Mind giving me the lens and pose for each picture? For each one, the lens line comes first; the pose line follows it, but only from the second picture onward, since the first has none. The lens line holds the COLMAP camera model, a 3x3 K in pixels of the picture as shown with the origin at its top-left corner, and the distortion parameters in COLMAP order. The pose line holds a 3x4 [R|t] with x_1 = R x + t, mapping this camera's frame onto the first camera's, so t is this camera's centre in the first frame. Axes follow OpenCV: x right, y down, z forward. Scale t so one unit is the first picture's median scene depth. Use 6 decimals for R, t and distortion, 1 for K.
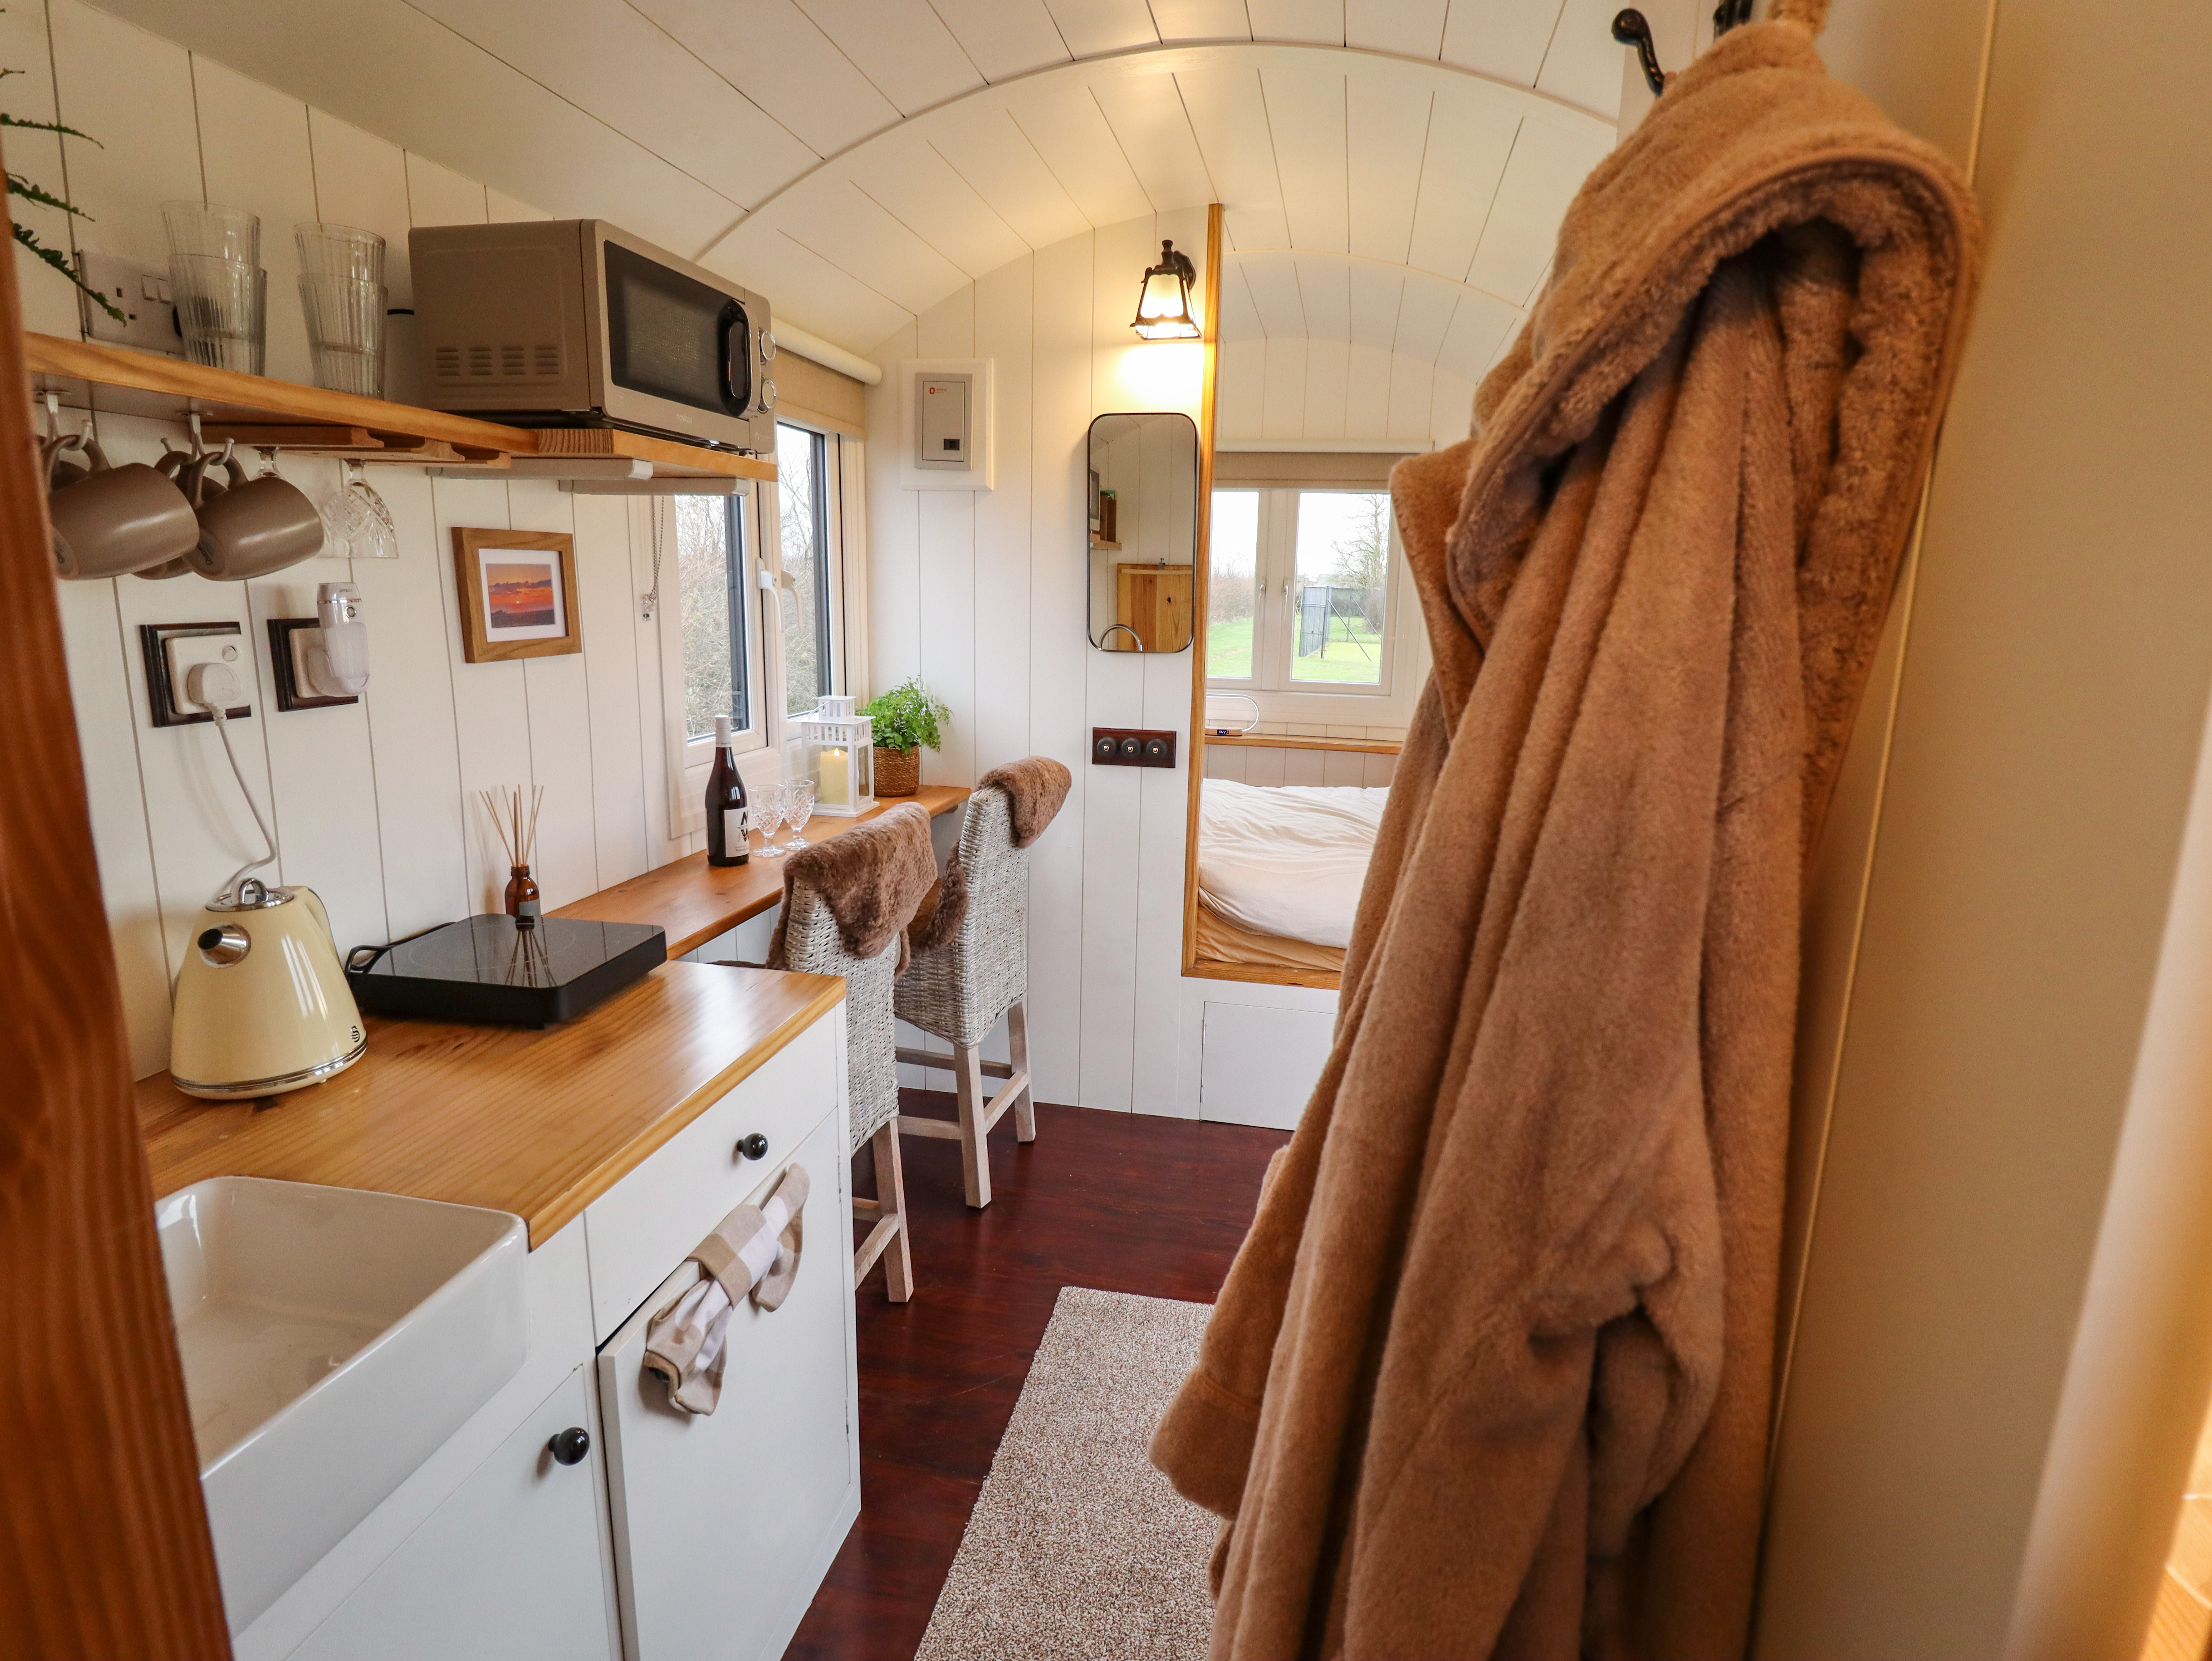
lens RADIAL K [[1163.4, 0, 1141.1], [0, 1163.4, 818.0], [0, 0, 1]] dist [-0.000258, -0.013338]
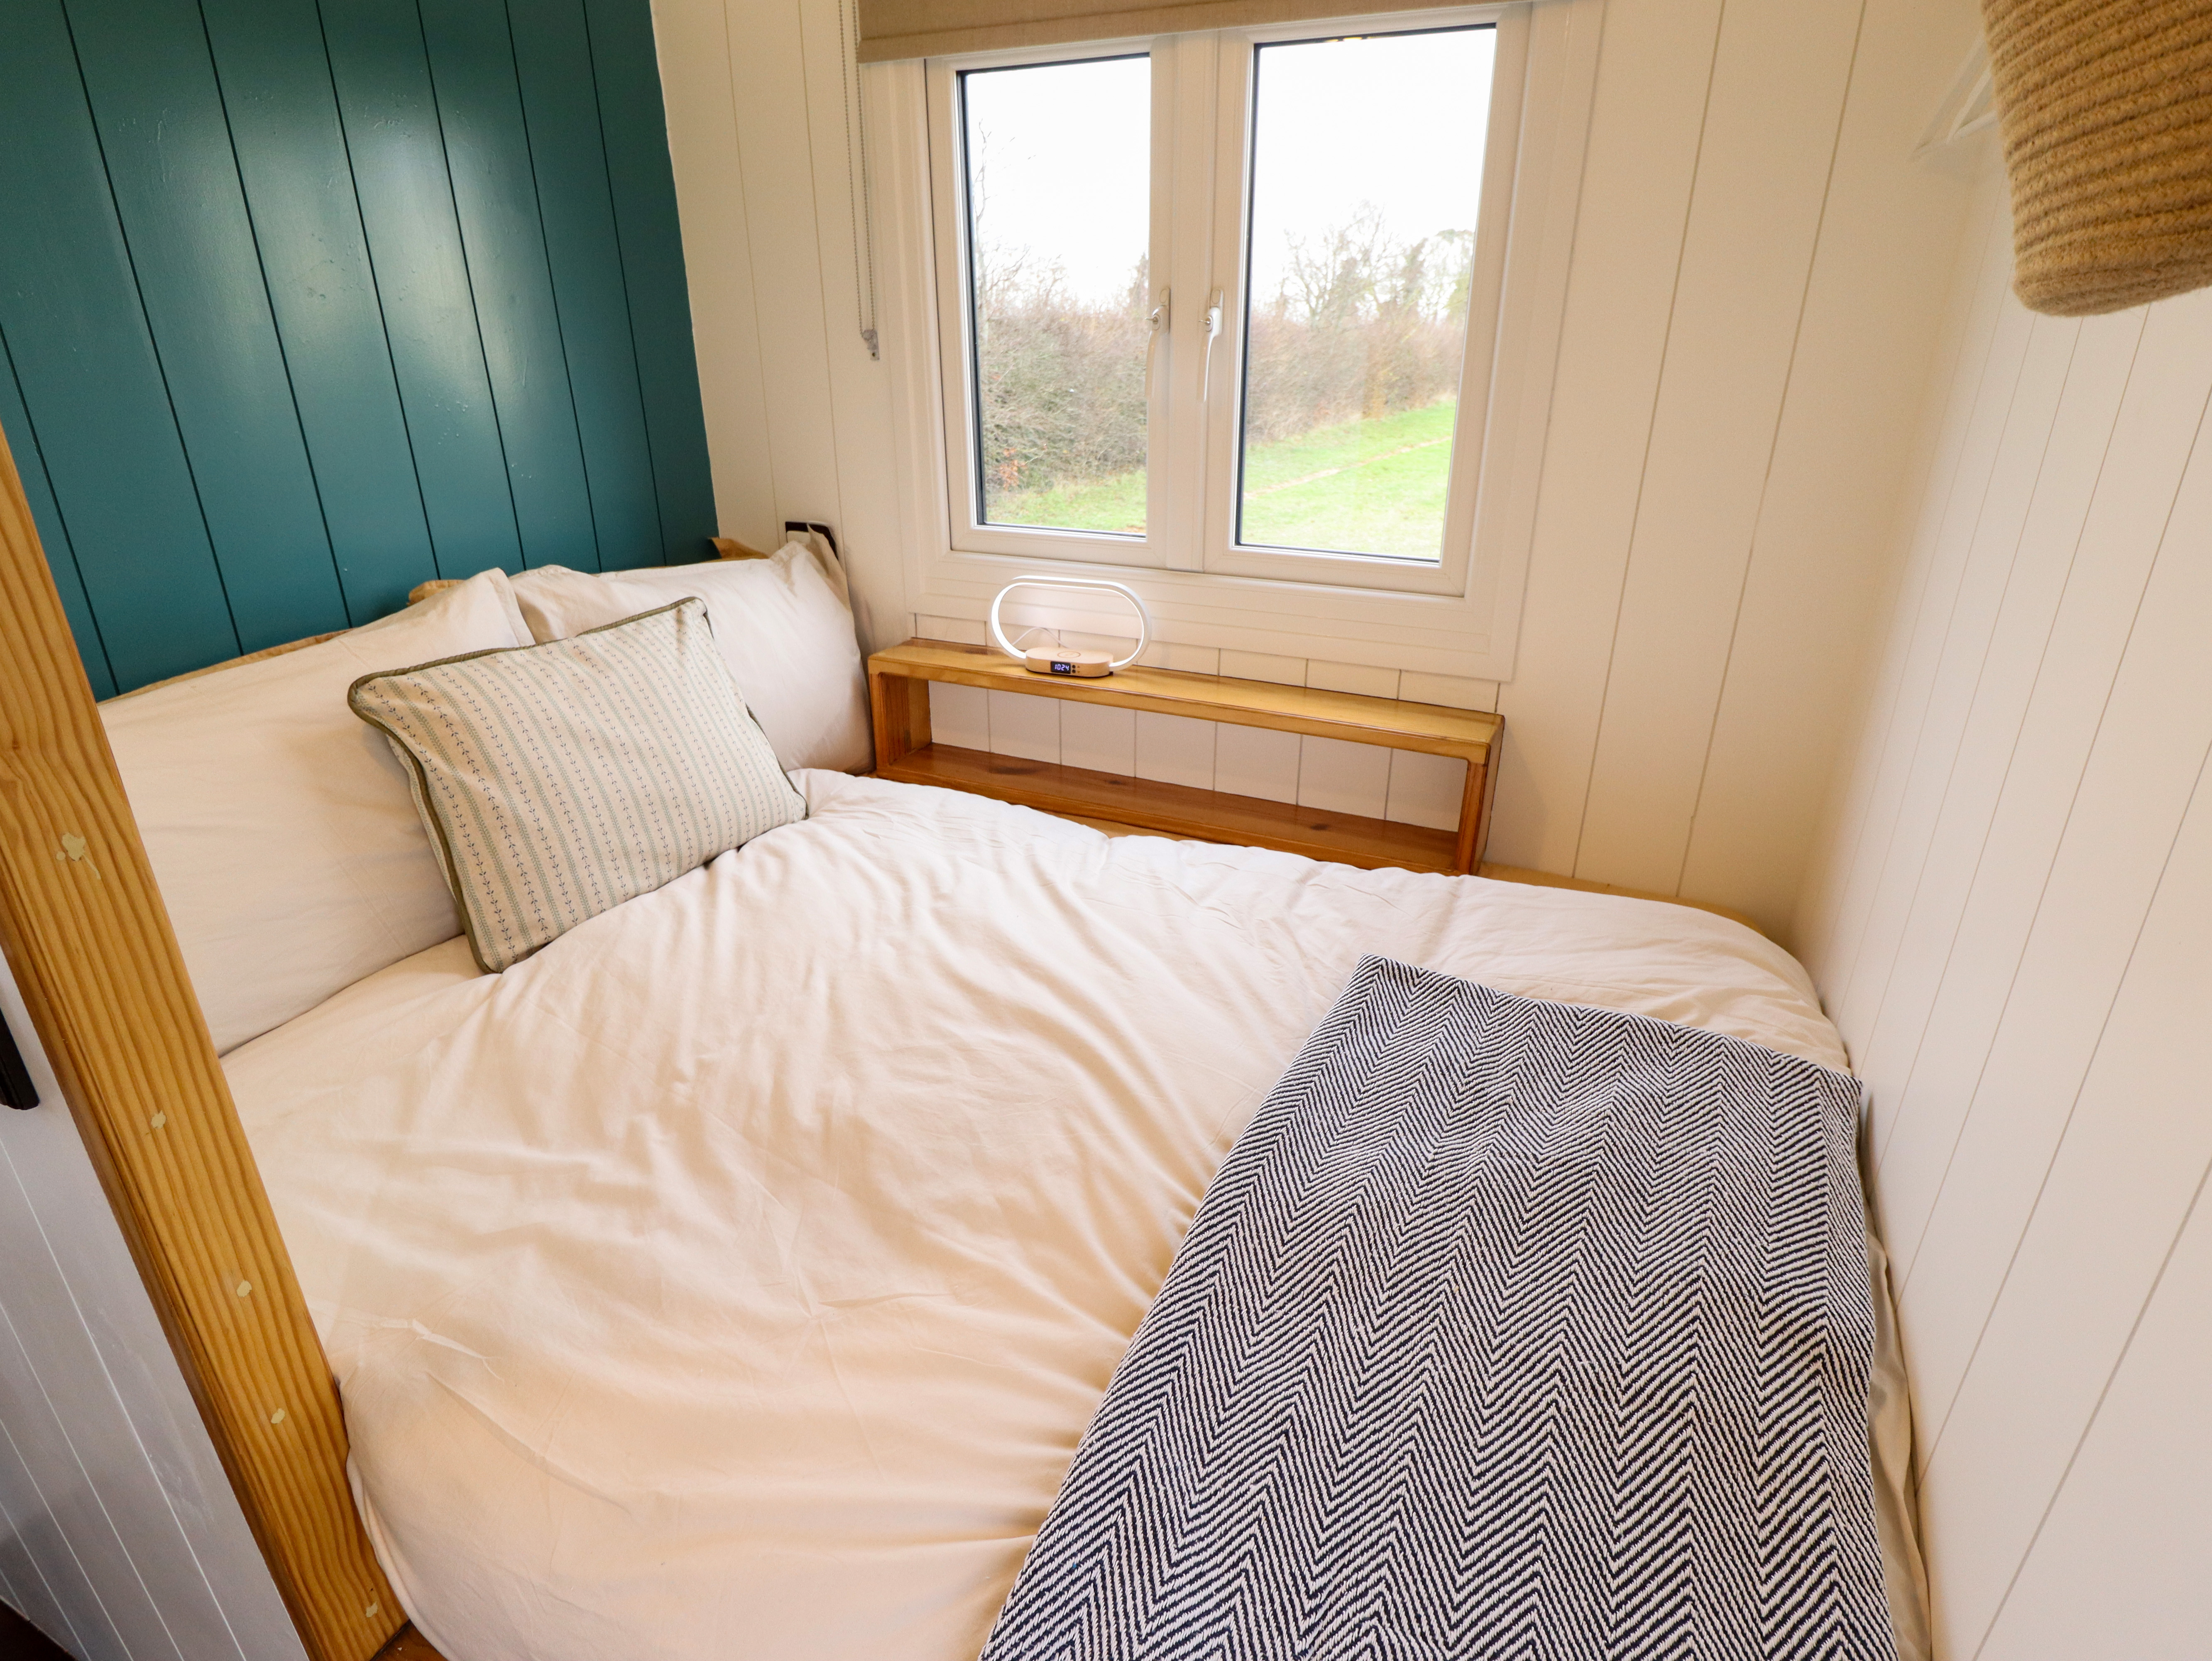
lens RADIAL K [[1163.4, 0, 1122.8], [0, 1163.4, 828.3], [0, 0, 1]] dist [-0.000258, -0.013338]
pose [[0.969558, 0.075582, -0.232905, 0.391556], [-0.028693, 0.979684, 0.198483, -0.201154], [0.243175, -0.185758, 0.952029, 1.129883]]
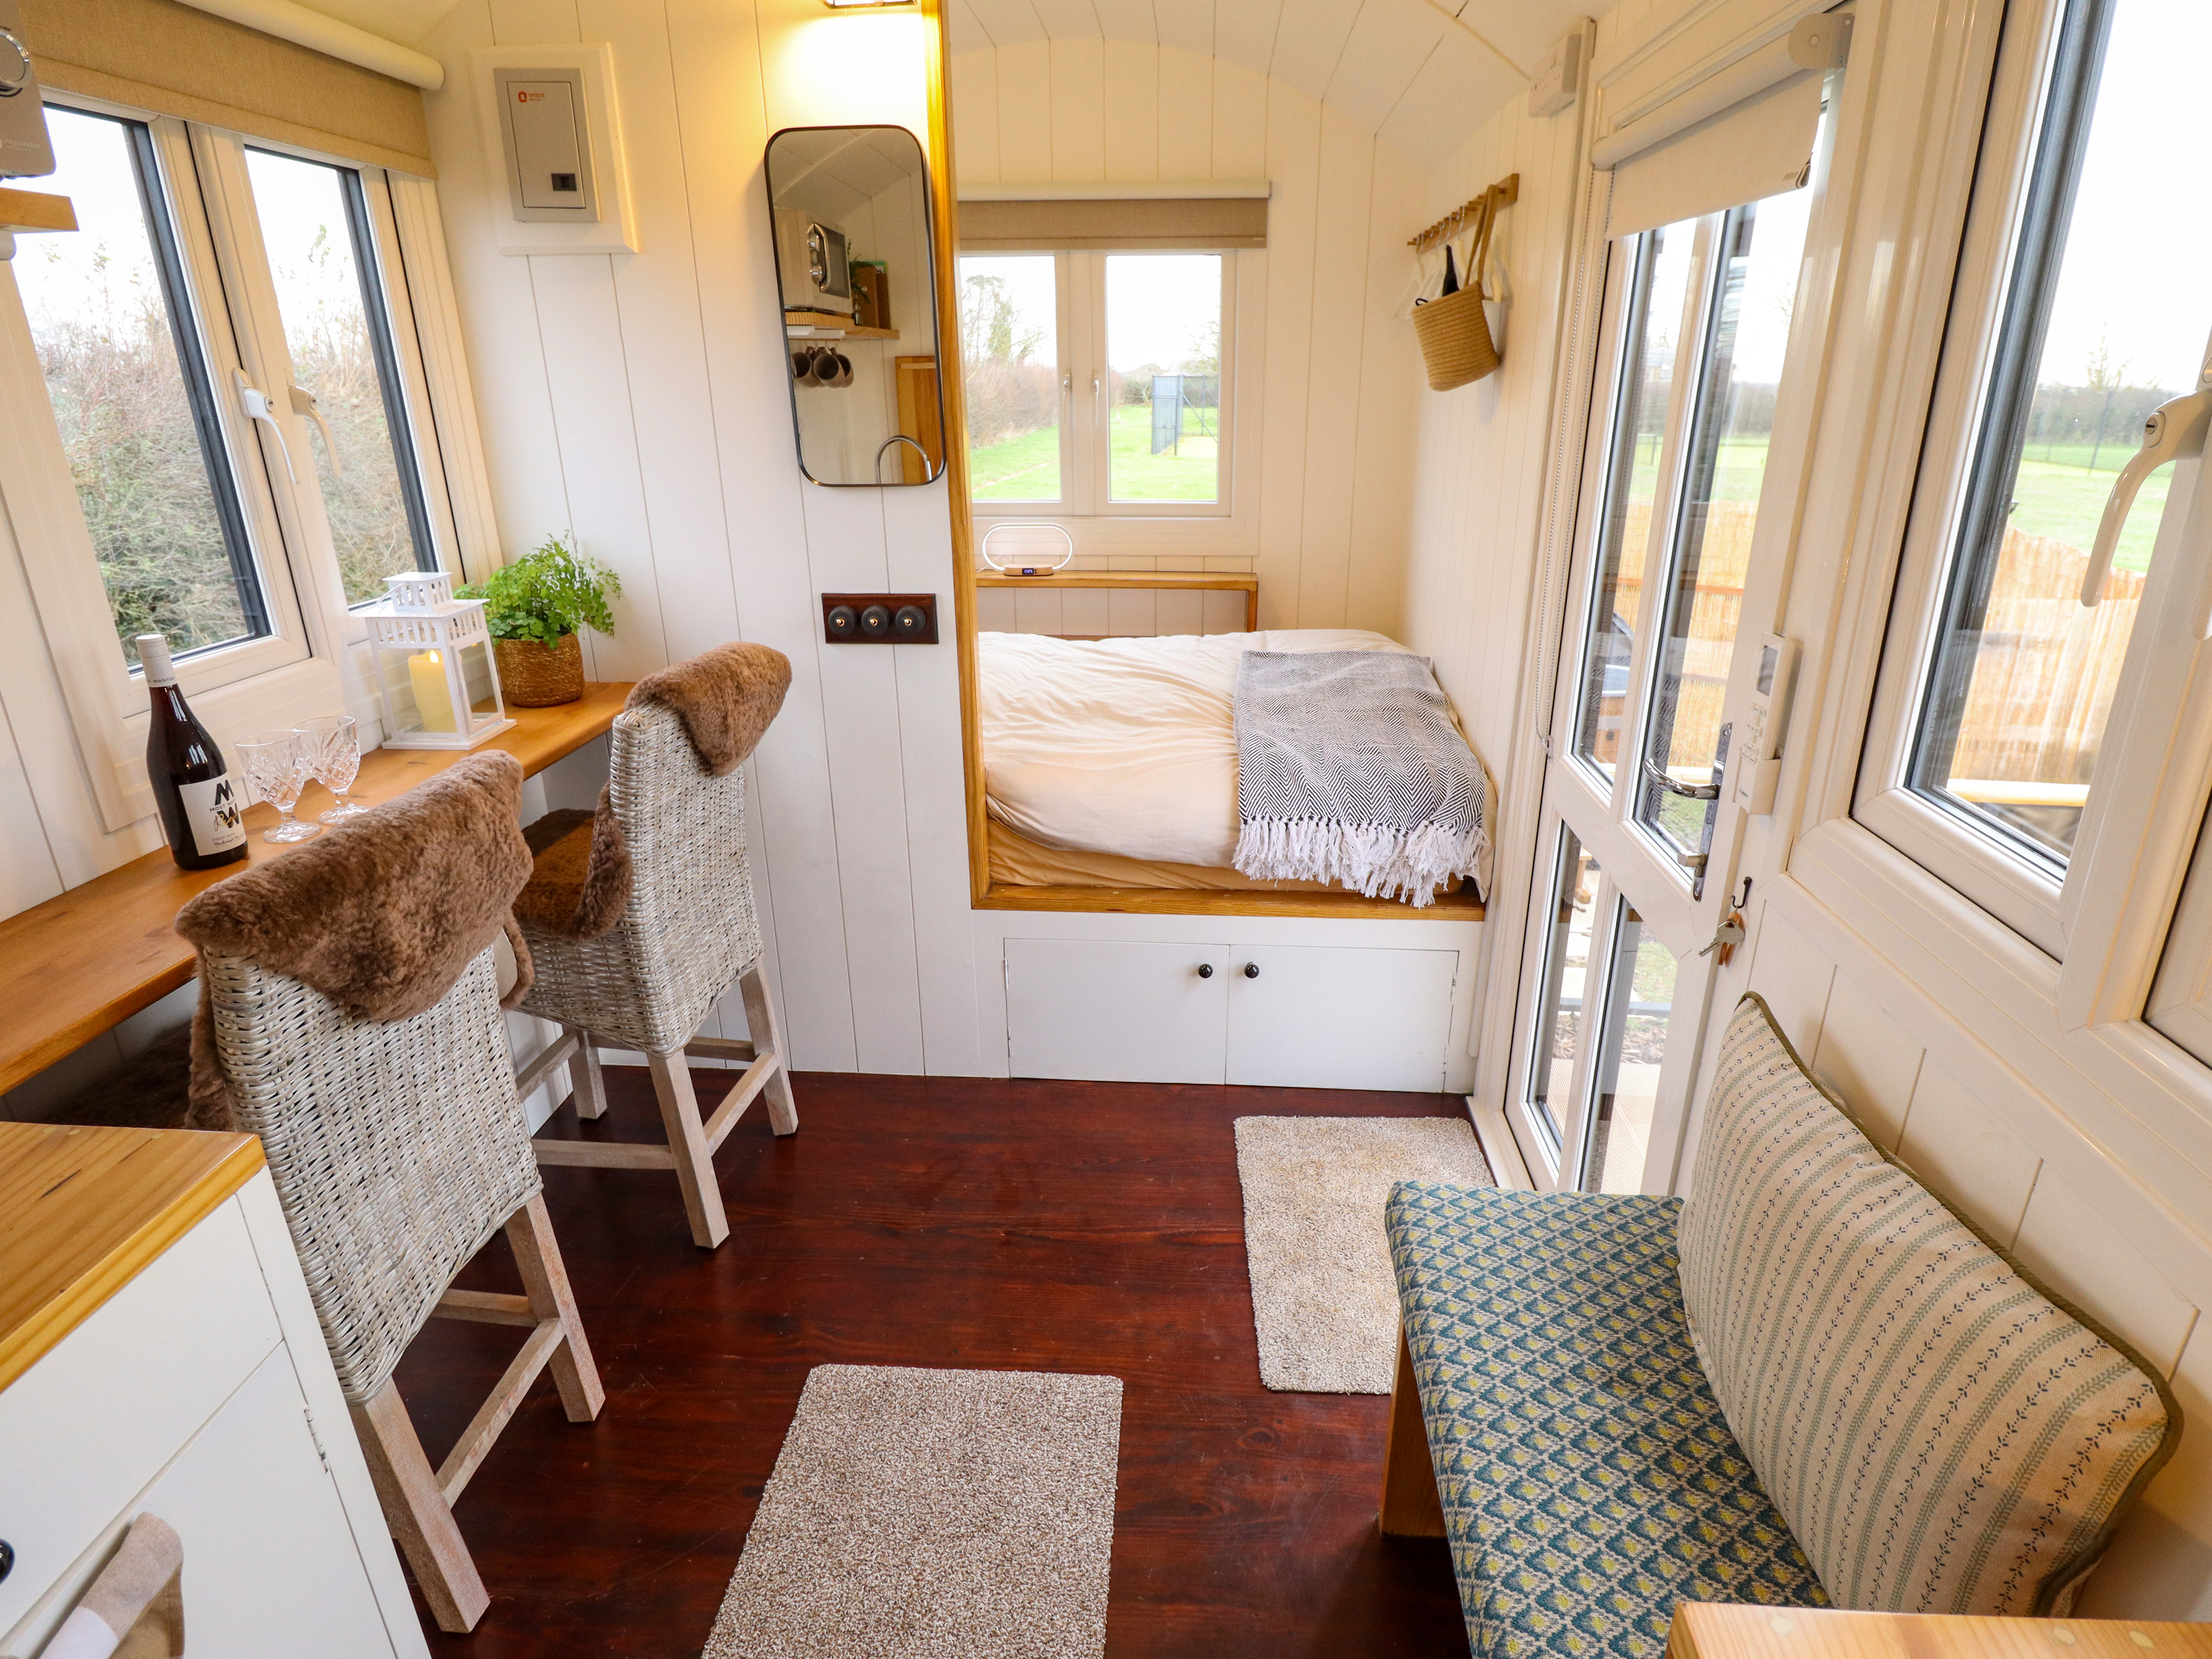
lens RADIAL K [[1163.3, 0, 1131.7], [0, 1163.3, 827.6], [0, 0, 1]] dist [-0.000258, -0.013338]
pose [[0.992677, -0.069722, 0.098643, 0.095178], [0.052086, 0.983852, 0.171236, -0.064802], [-0.108989, -0.164845, 0.980279, 0.315536]]
